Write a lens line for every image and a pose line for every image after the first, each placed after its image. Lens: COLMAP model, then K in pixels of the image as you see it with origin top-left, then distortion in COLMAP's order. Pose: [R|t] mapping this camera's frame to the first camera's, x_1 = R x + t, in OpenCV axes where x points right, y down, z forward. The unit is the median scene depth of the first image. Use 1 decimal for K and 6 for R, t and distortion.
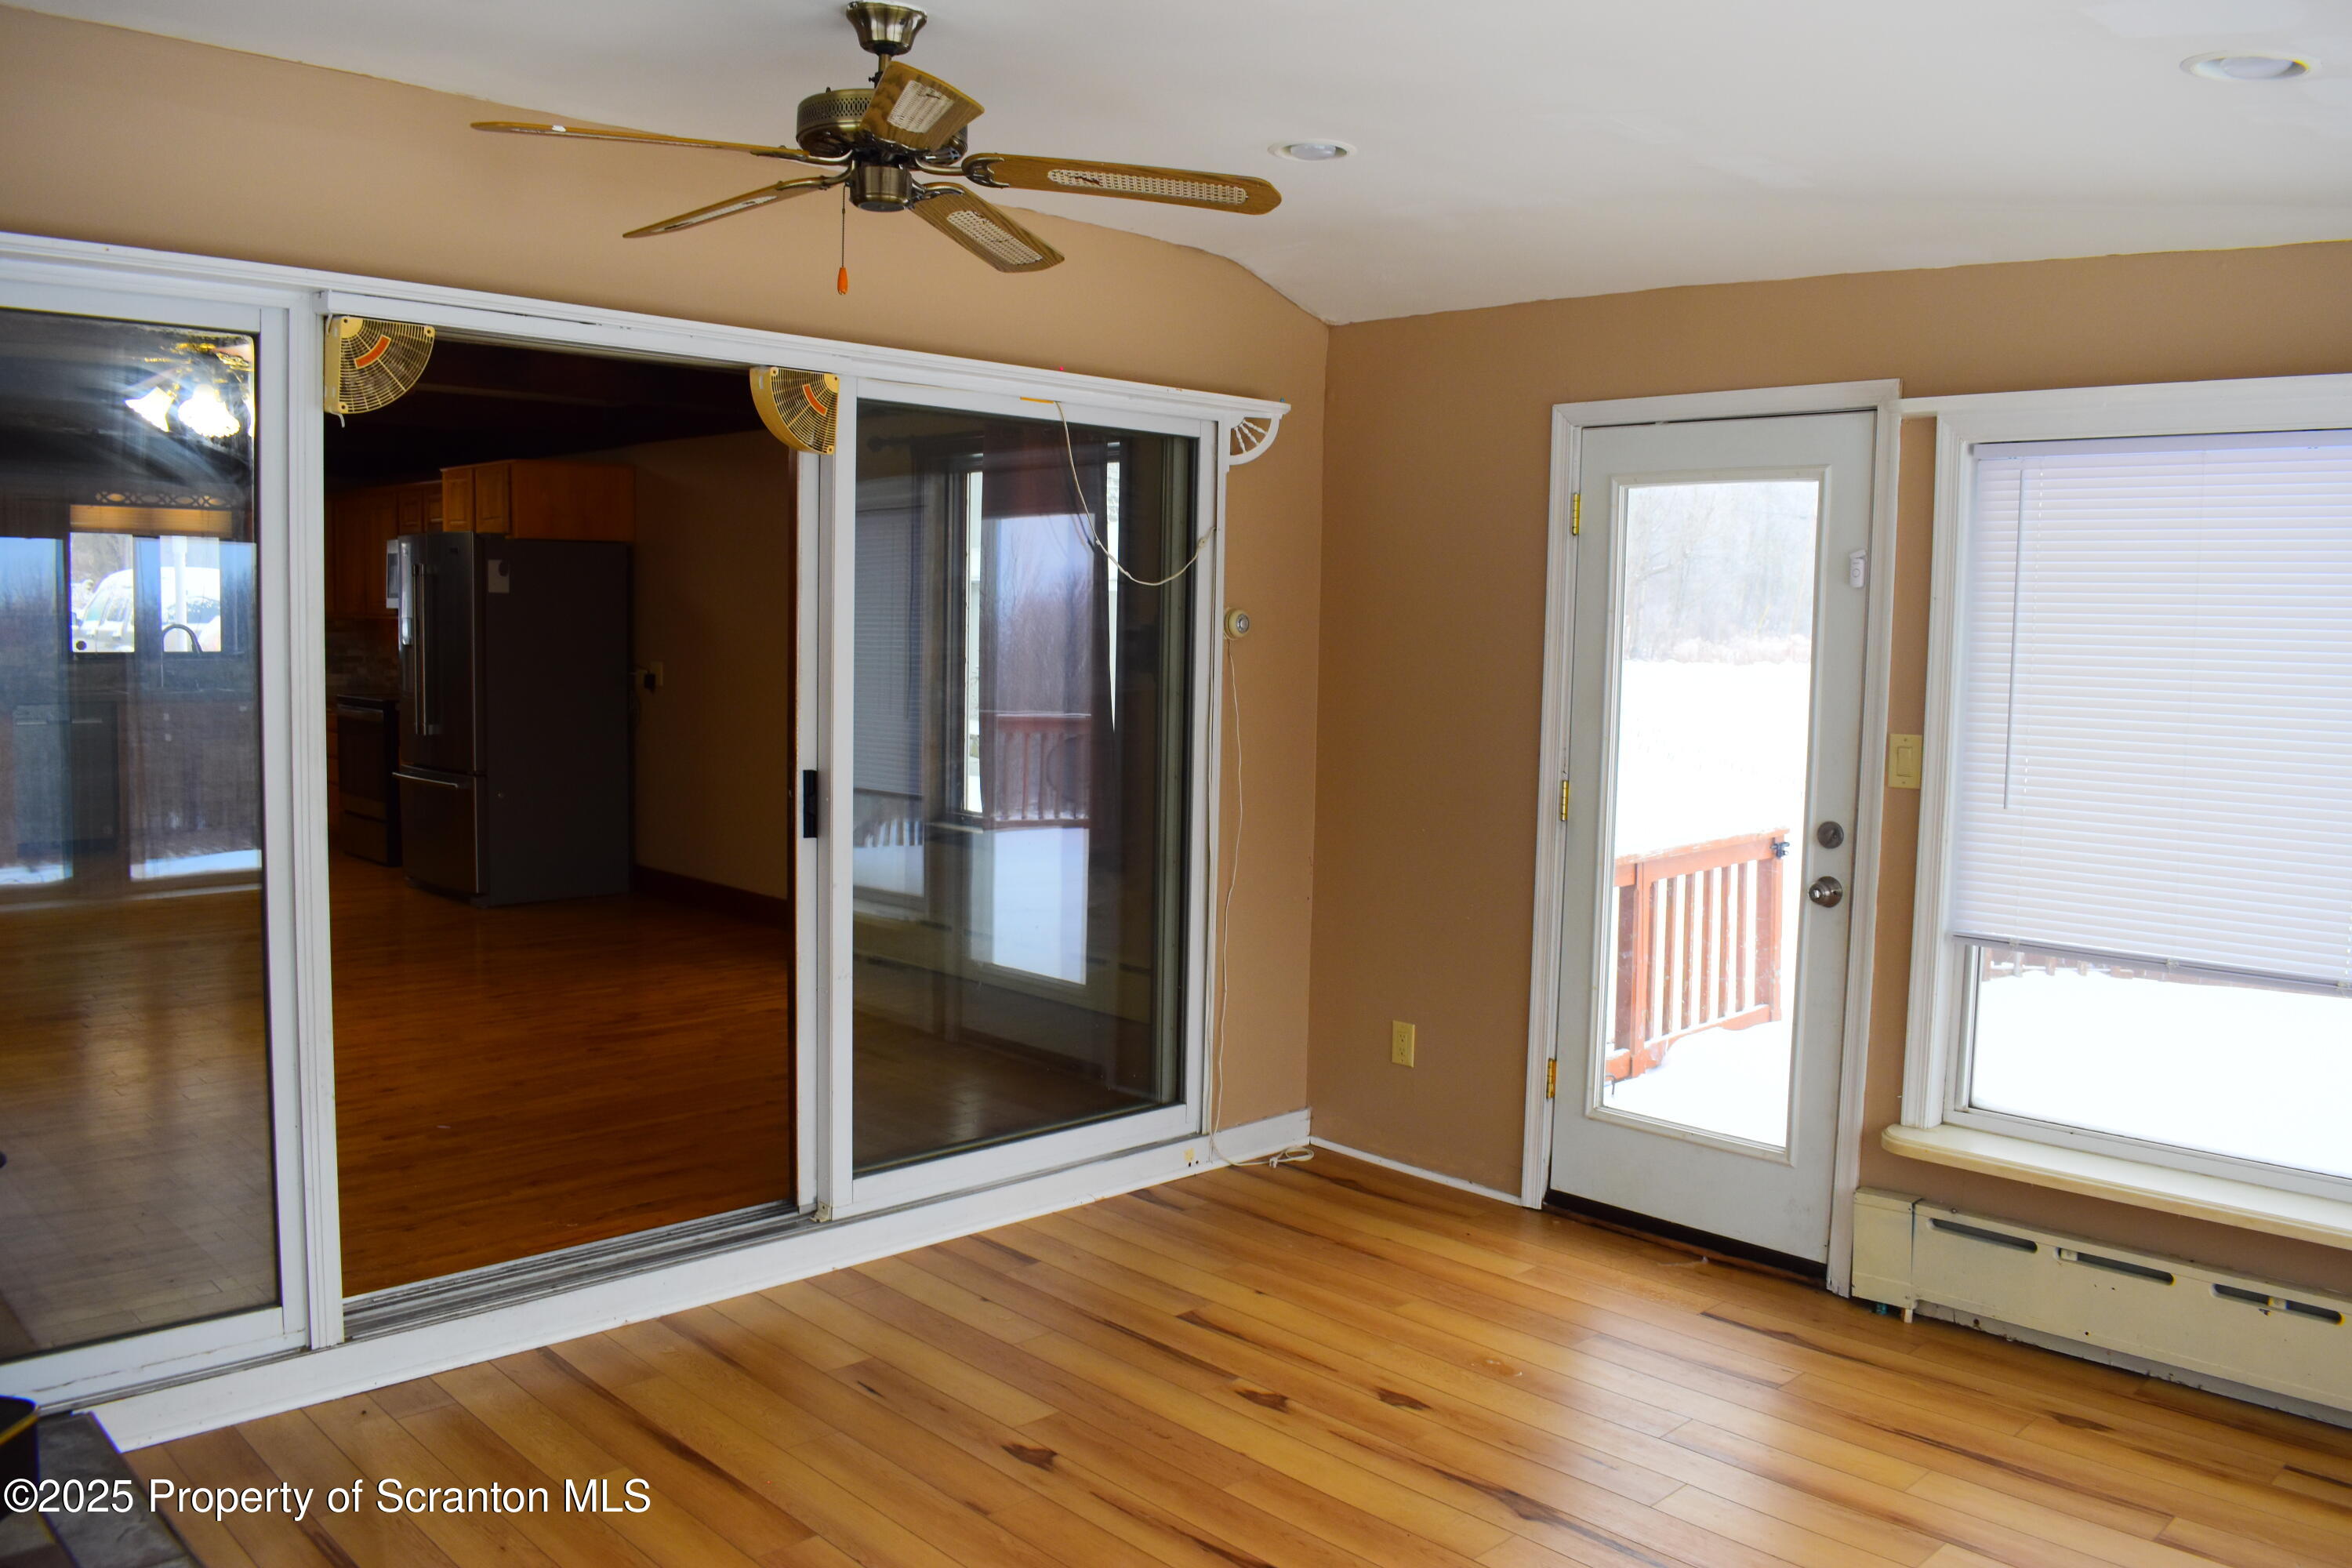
lens RADIAL K [[1800.2, 0, 1180.8], [0, 1800.2, 774.6], [0, 0, 1]] dist [-0.090982, 0.006729]
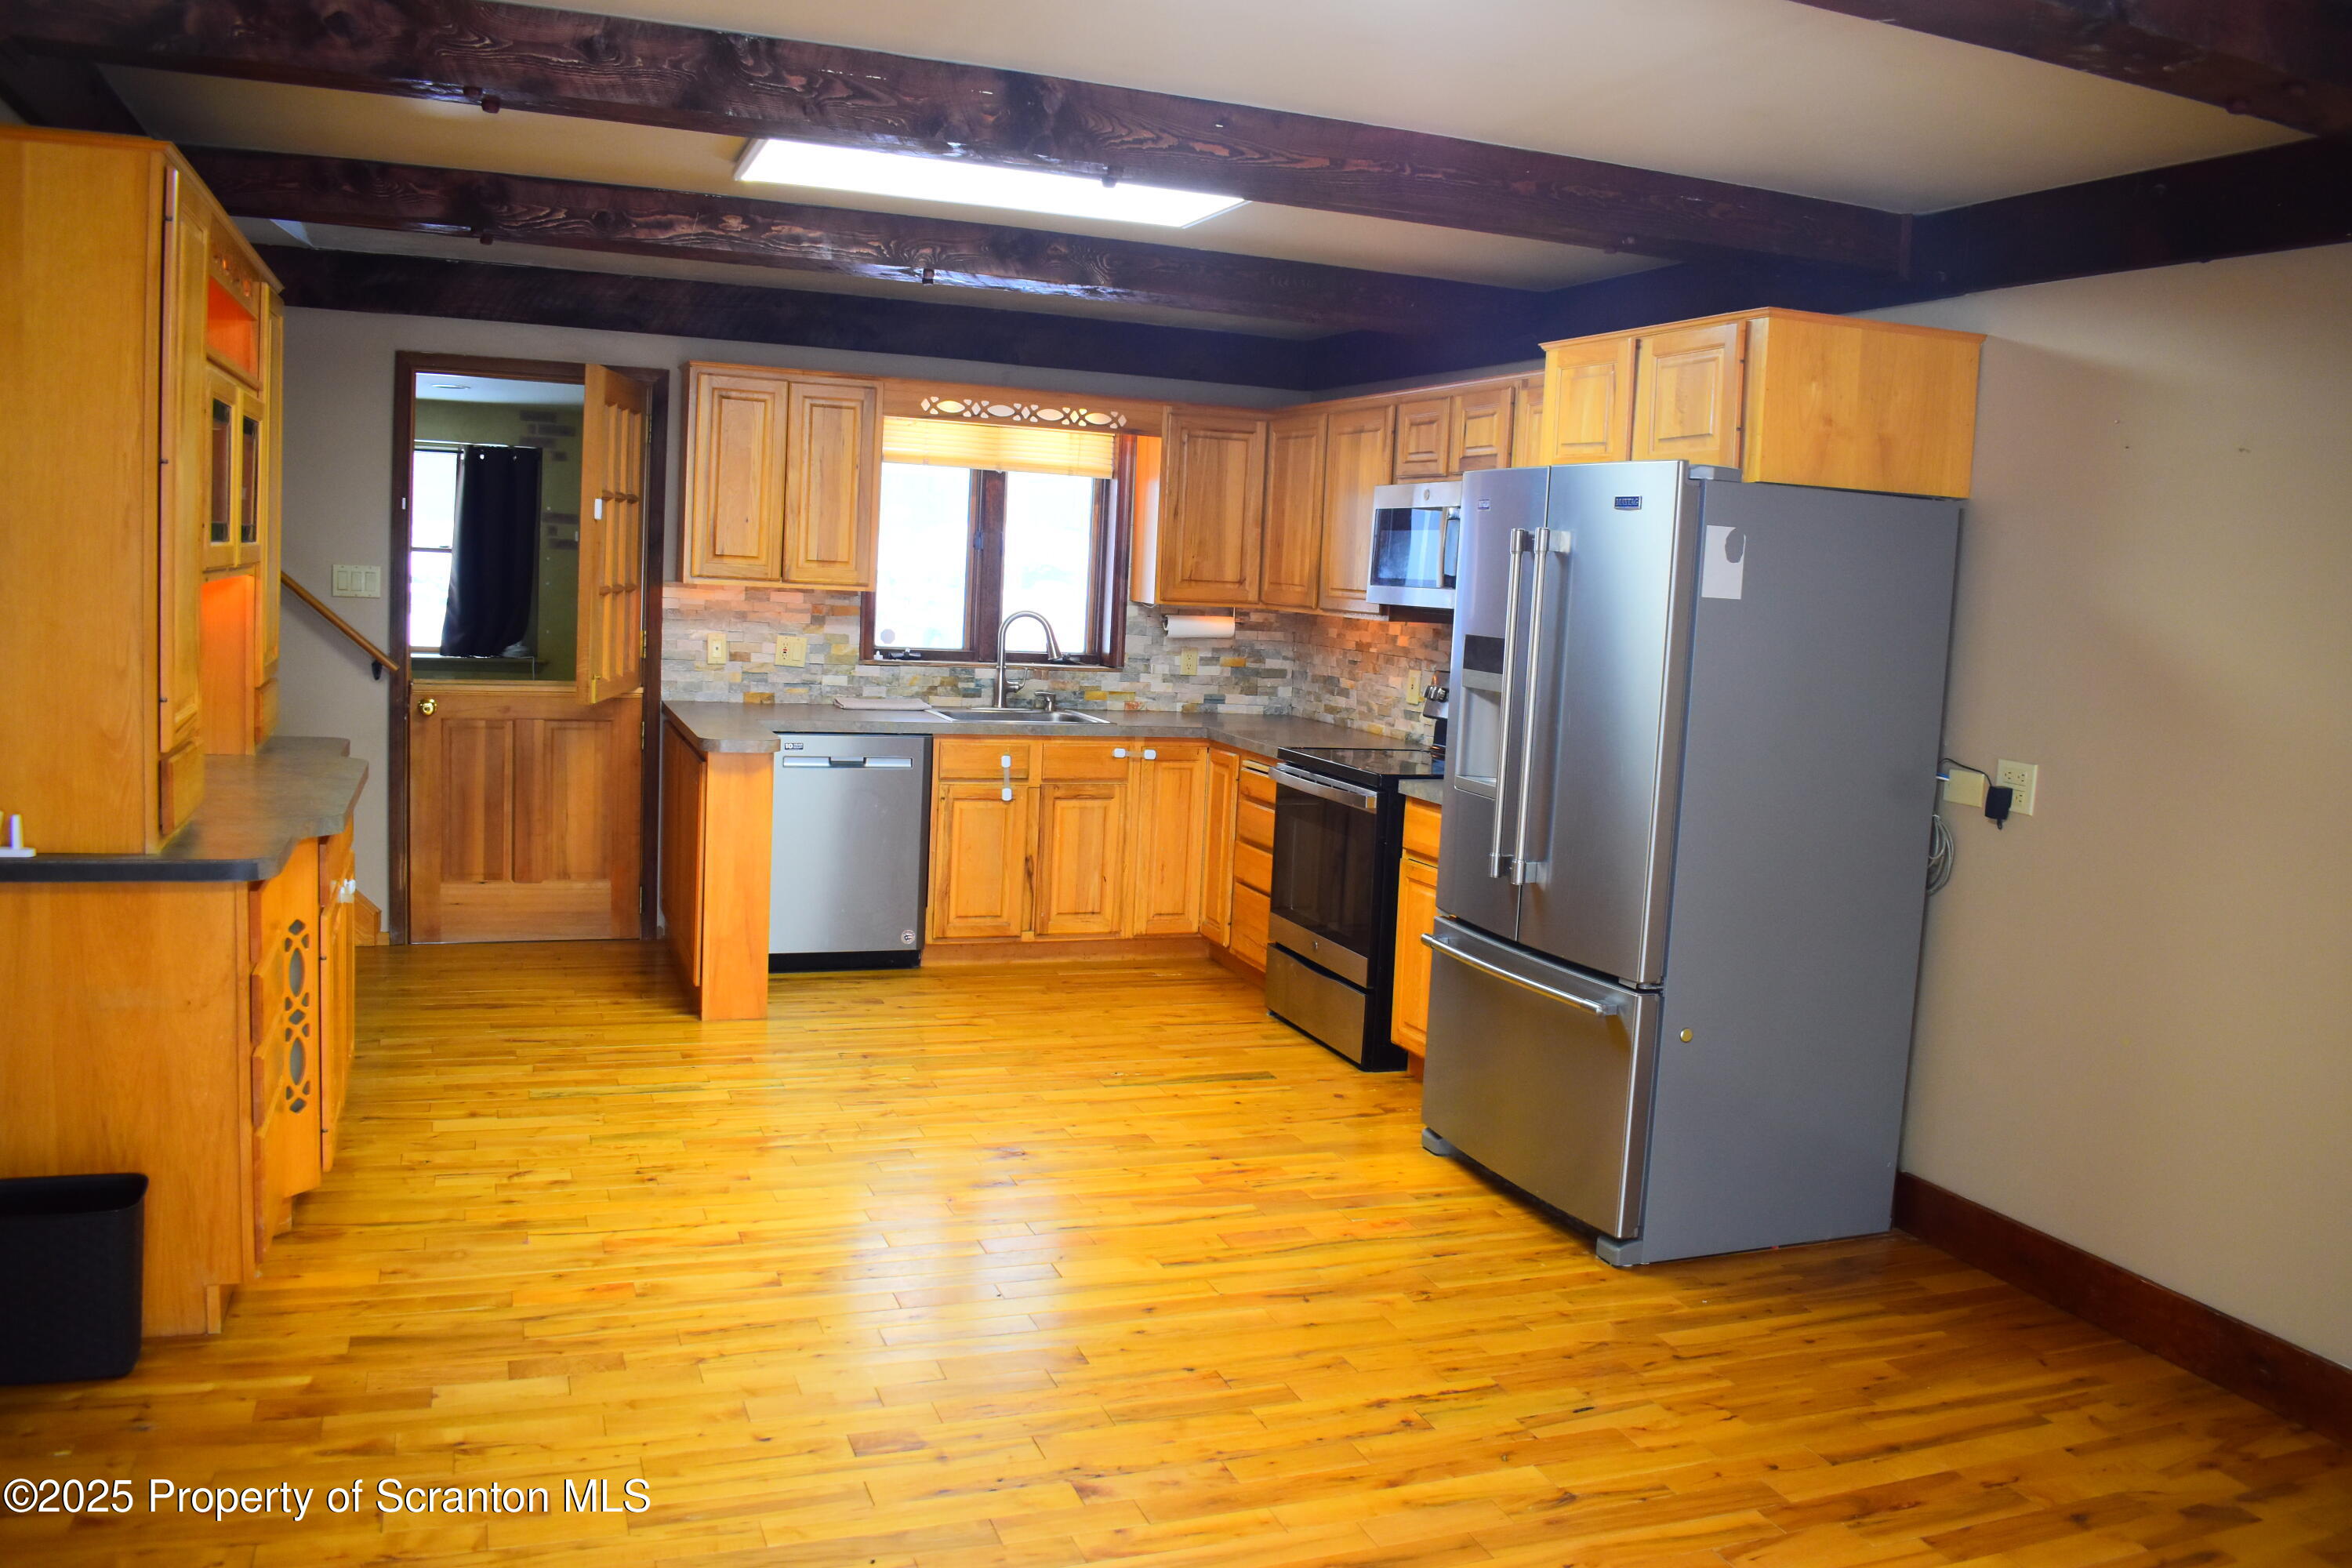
lens RADIAL K [[1800.2, 0, 1186.7], [0, 1800.2, 774.5], [0, 0, 1]] dist [-0.090982, 0.006729]
pose [[0.918409, 0.073875, -0.388674, -0.273937], [-0.068964, 0.997265, 0.026592, -0.050019], [0.389575, 0.002382, 0.920992, 0.437773]]
